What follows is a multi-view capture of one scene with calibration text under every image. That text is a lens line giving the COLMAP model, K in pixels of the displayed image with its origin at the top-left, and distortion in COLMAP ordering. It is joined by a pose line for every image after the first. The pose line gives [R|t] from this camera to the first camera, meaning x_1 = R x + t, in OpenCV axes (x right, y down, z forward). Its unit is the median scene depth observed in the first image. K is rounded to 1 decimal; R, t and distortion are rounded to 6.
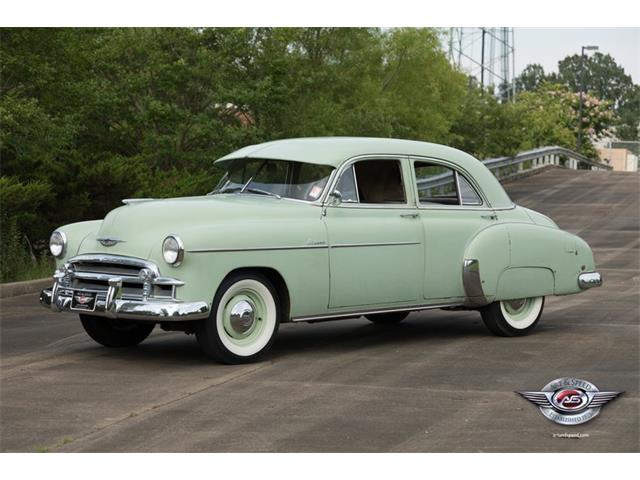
lens RADIAL K [[1911.8, 0, 320.0], [0, 1911.8, 240.0], [0, 0, 1]] dist [-0.027081, 1.557900]
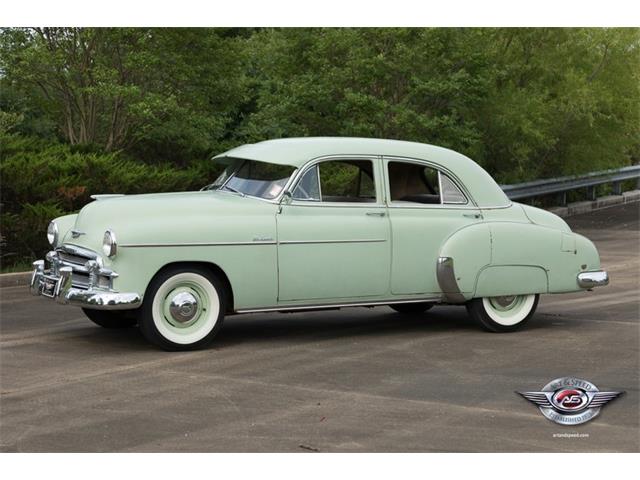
lens RADIAL K [[1701.6, 0, 320.0], [0, 1701.6, 240.0], [0, 0, 1]] dist [-0.026869, 0.462761]
pose [[0.958391, 0.026738, -0.284203, 0.287368], [-0.020063, 0.999451, 0.026372, -0.022955], [0.284752, -0.019573, 0.958401, 0.104991]]
